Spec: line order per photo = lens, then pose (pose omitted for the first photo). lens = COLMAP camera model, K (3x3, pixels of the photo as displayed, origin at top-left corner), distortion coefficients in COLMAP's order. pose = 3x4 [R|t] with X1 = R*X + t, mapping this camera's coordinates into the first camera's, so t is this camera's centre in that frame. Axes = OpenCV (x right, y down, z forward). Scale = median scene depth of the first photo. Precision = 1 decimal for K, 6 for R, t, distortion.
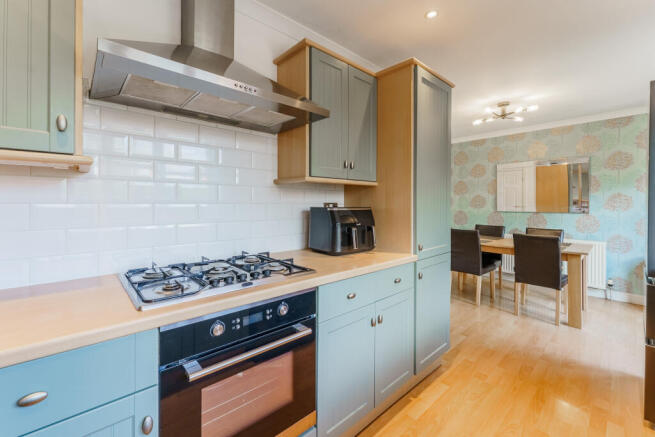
lens RADIAL K [[268.2, 0, 326.3], [0, 268.2, 202.0], [0, 0, 1]] dist [-0.001102, 0.000212]
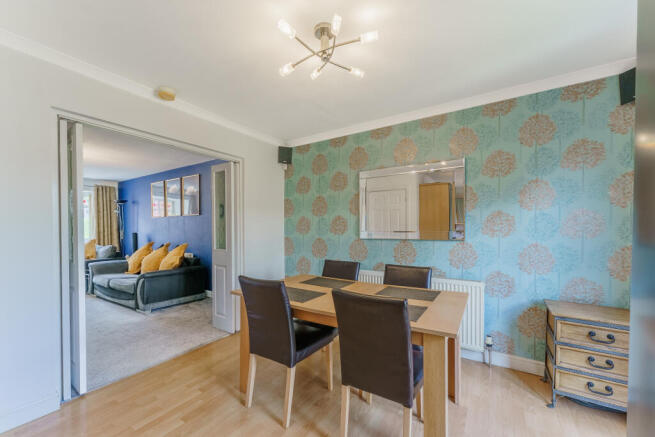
lens RADIAL K [[268.2, 0, 326.2], [0, 268.2, 230.2], [0, 0, 1]] dist [-0.001102, 0.000212]
pose [[0.959983, -0.010486, 0.279862, 0.454084], [0.007201, 0.999893, 0.012764, 0.003619], [-0.279966, -0.010238, 0.959955, 0.445181]]
